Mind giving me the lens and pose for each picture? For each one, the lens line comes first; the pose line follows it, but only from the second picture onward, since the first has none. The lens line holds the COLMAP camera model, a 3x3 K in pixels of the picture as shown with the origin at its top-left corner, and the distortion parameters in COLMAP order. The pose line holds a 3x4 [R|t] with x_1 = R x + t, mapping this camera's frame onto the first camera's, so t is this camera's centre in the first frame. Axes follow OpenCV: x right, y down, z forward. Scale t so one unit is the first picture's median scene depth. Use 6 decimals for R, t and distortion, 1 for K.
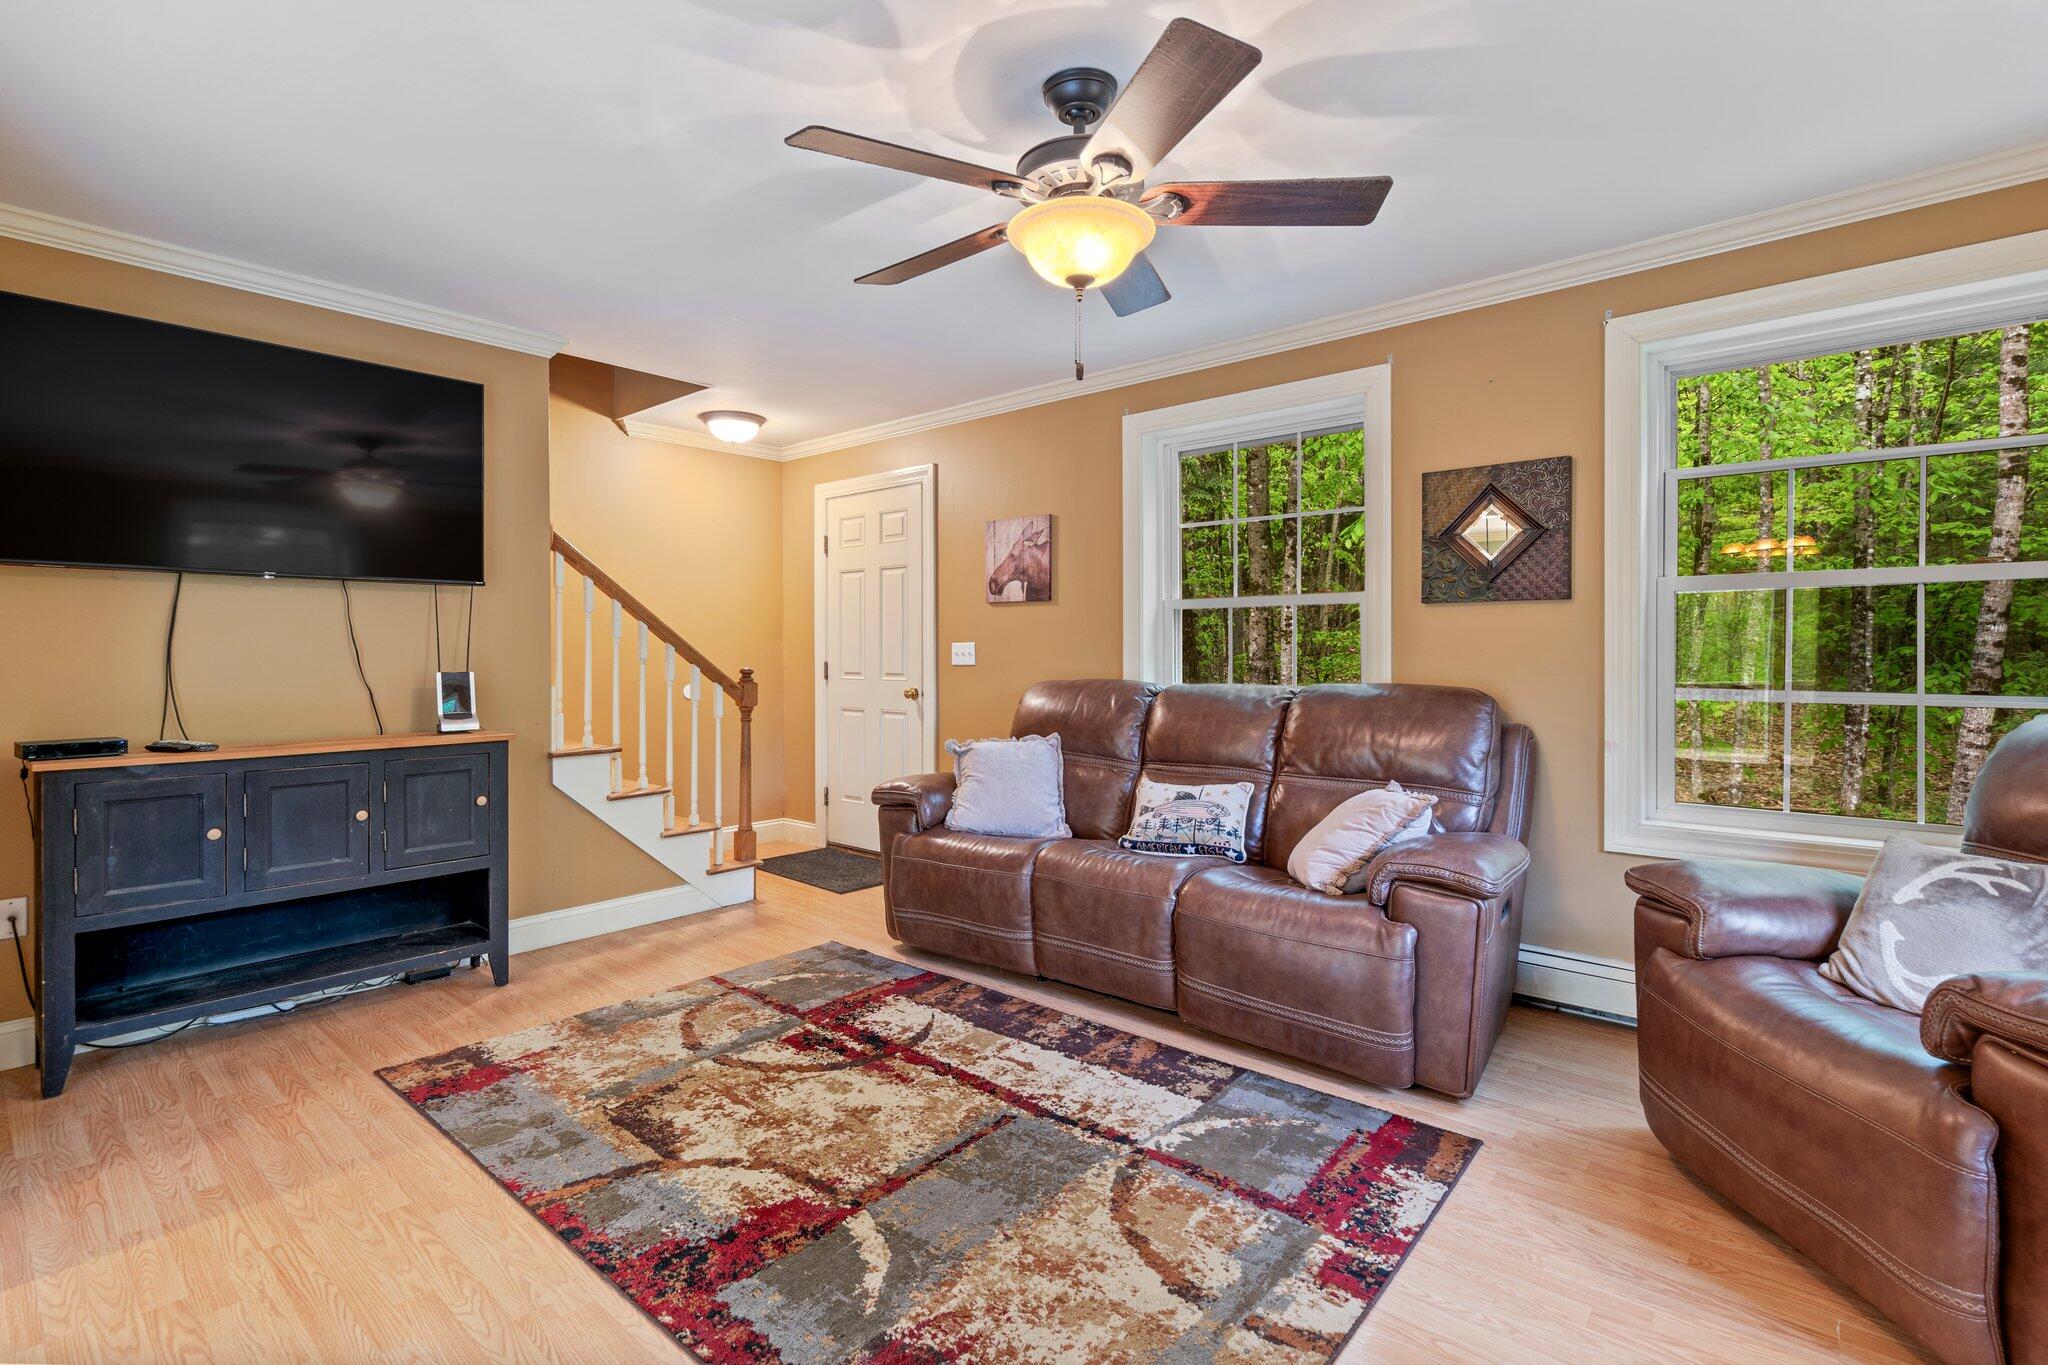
lens RADIAL K [[950.2, 0, 1020.4], [0, 950.2, 663.8], [0, 0, 1]] dist [-0.008141, 0.002907]
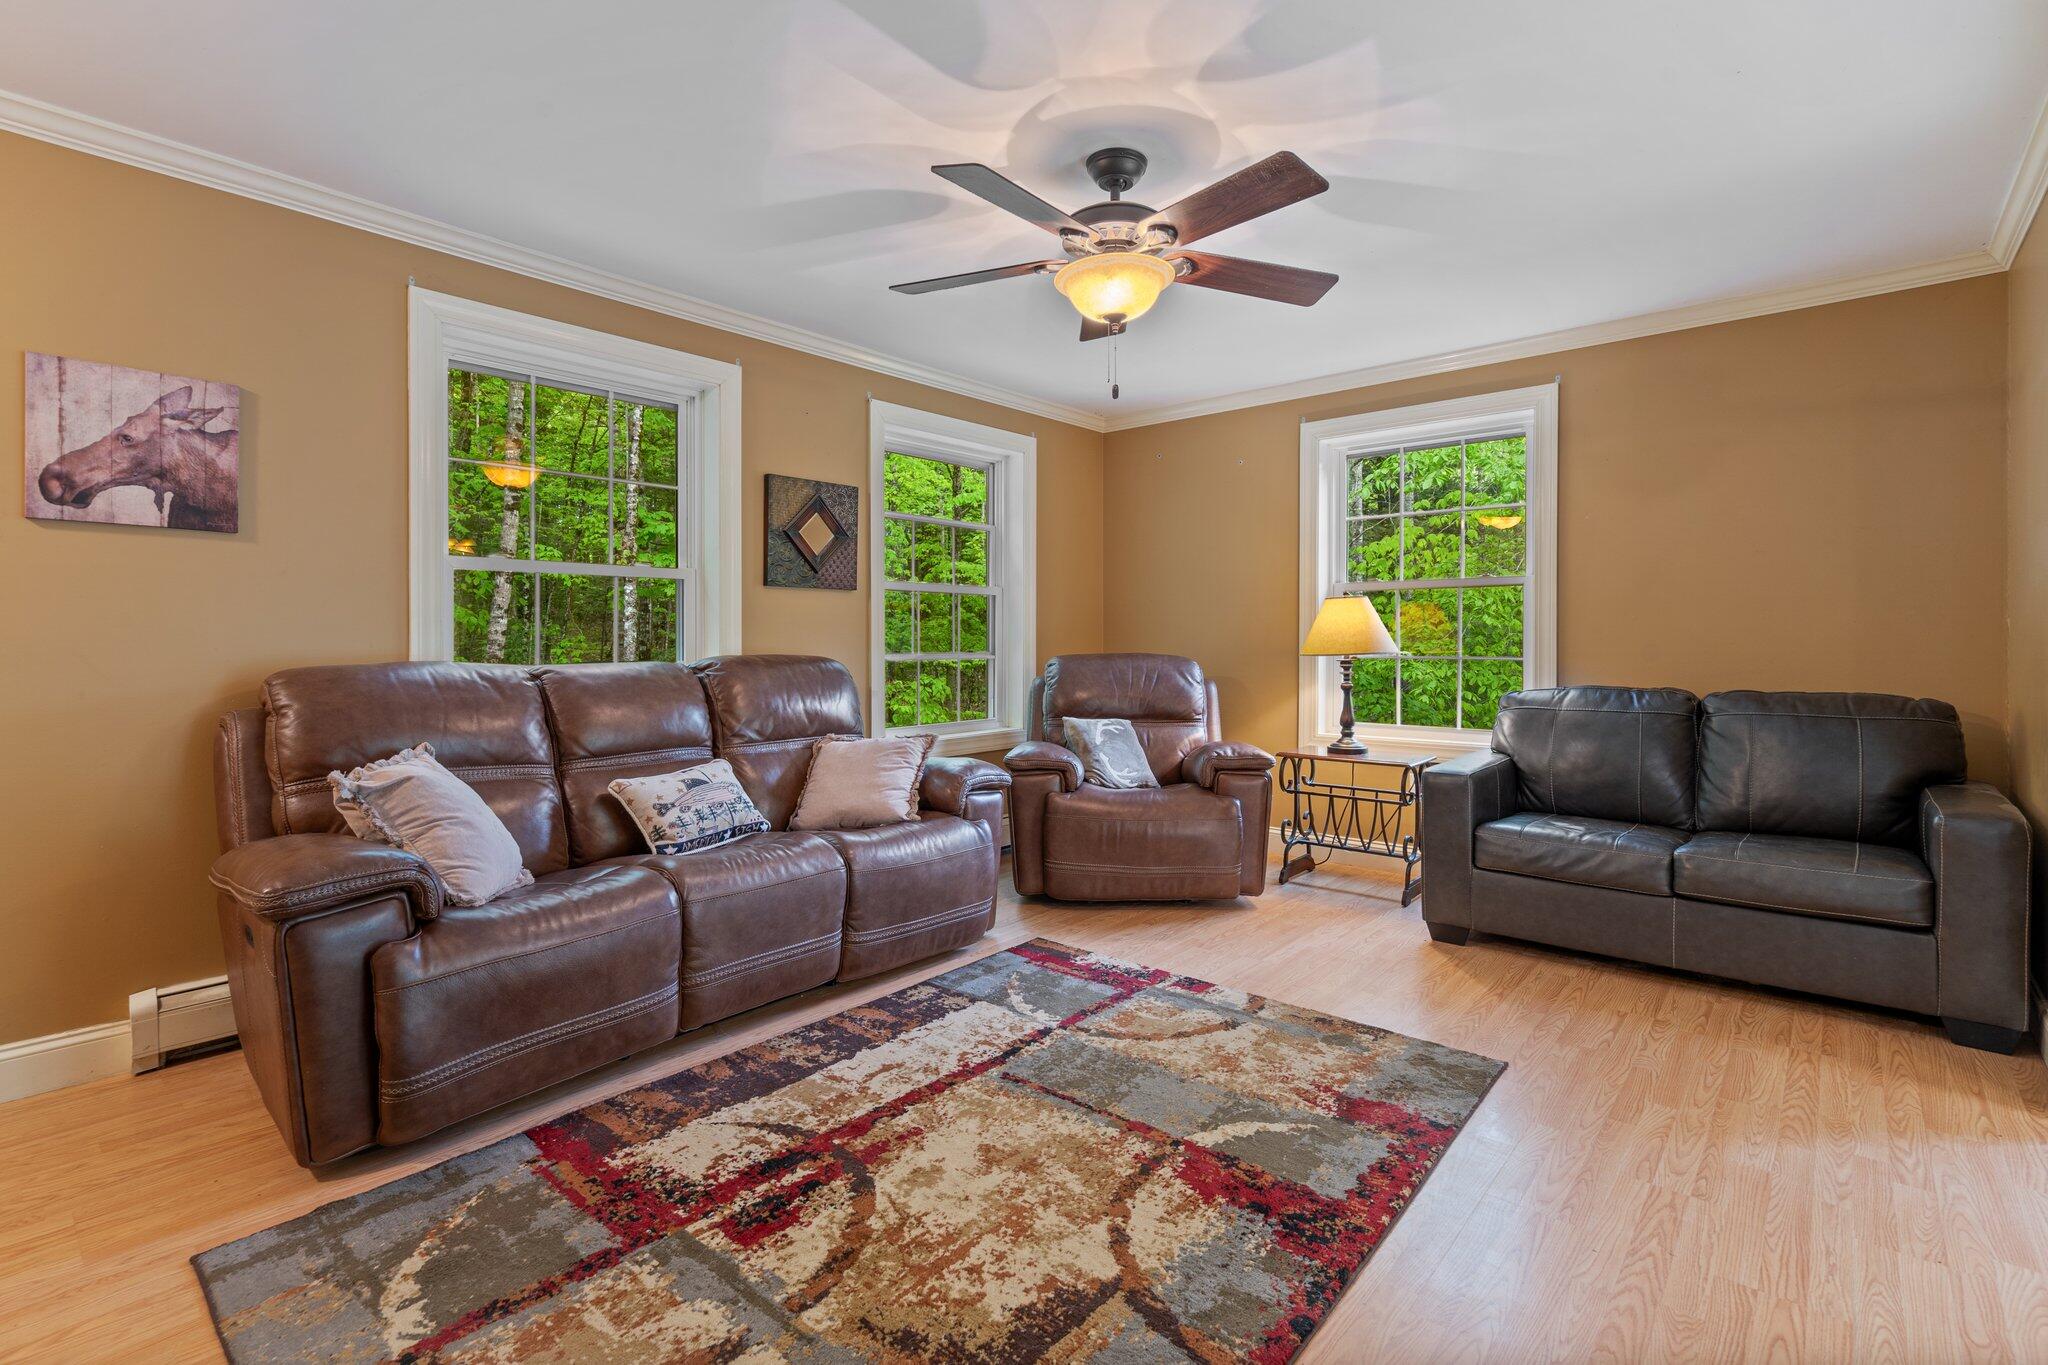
lens RADIAL K [[950.2, 0, 977.0], [0, 950.2, 658.3], [0, 0, 1]] dist [-0.008141, 0.002907]
pose [[0.020786, -0.014919, 0.999673, -0.936178], [0.013347, 0.999804, 0.014643, 0.013978], [-0.999695, 0.013038, 0.020981, 0.918797]]
